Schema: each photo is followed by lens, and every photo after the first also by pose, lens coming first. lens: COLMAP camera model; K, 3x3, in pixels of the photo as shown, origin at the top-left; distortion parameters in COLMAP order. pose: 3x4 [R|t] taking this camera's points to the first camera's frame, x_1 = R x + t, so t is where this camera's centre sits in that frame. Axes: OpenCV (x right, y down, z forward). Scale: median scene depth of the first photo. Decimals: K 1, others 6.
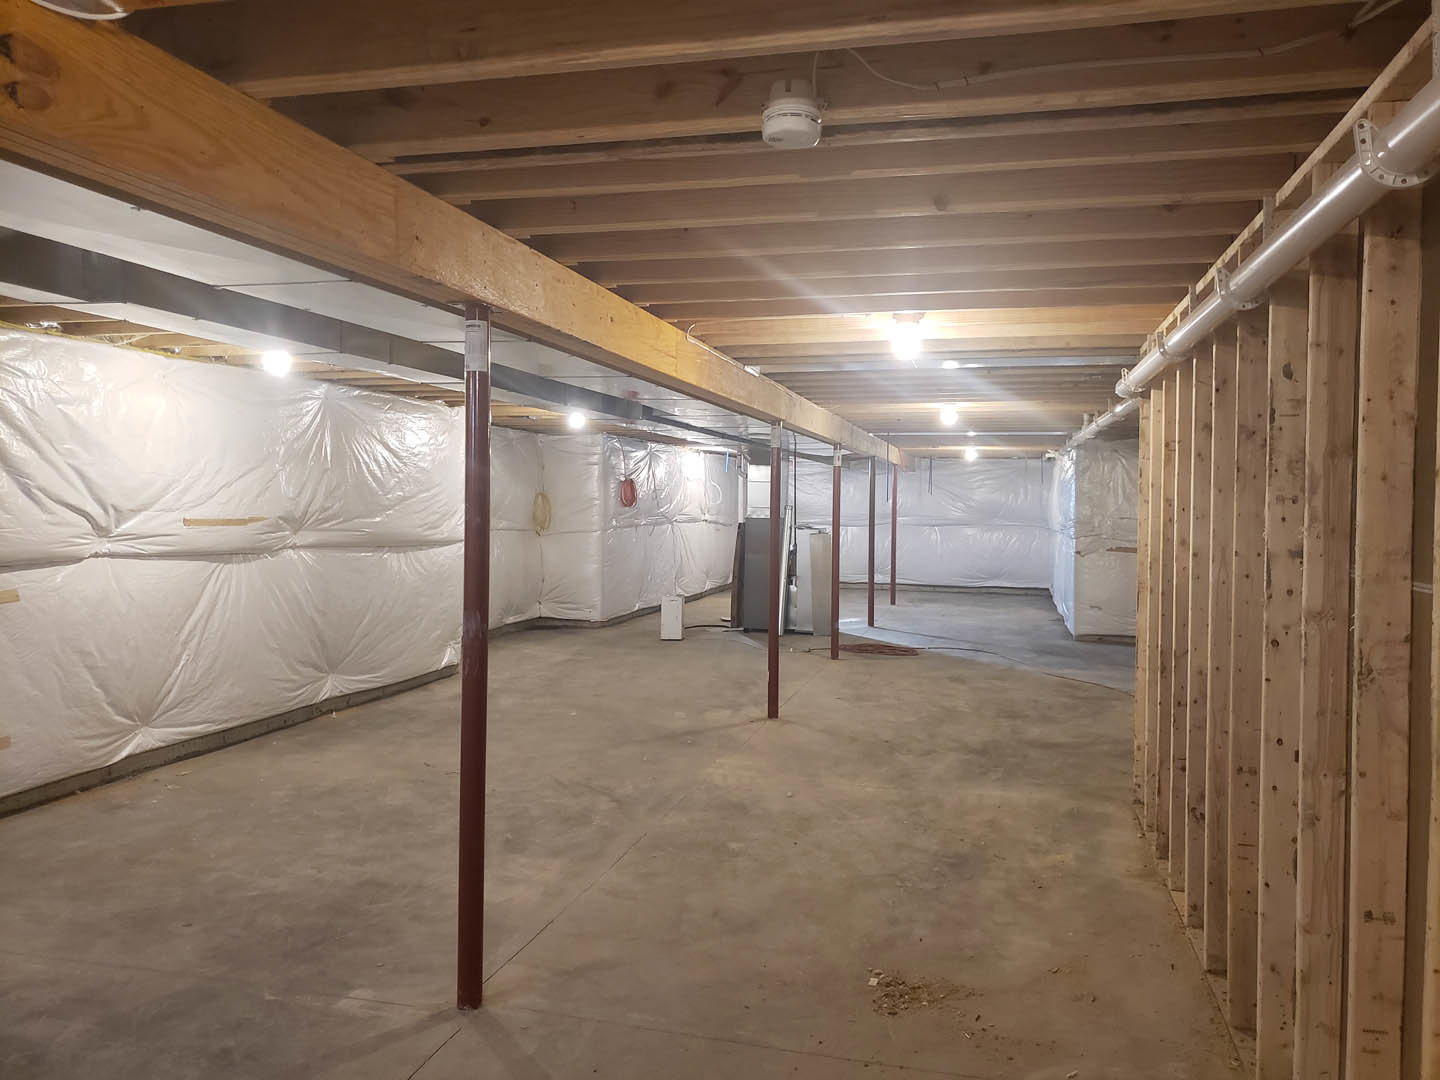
lens RADIAL K [[1145.0, 0, 720.0], [0, 1145.0, 540.0], [0, 0, 1]] dist [-0.001597, -0.000394]
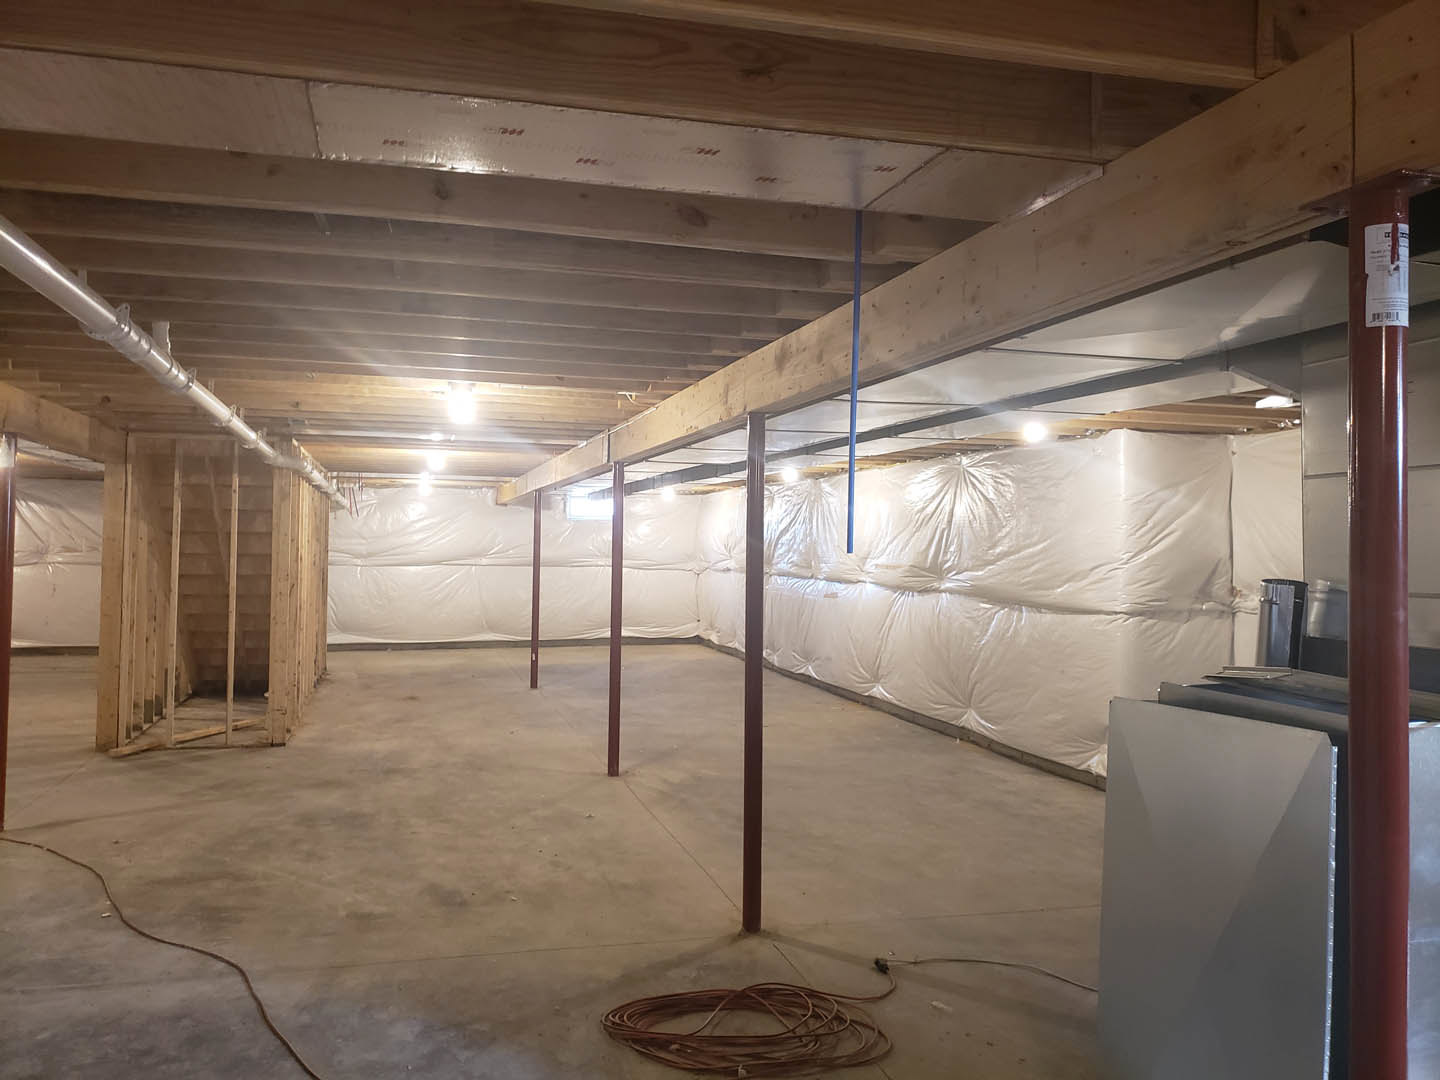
lens RADIAL K [[1145.0, 0, 720.0], [0, 1145.0, 540.0], [0, 0, 1]] dist [-0.001597, -0.000394]
pose [[-0.872078, -0.023001, -0.488826, 0.460458], [-0.038819, 0.998999, 0.022248, -0.068409], [0.487824, 0.038378, -0.872098, 1.969364]]
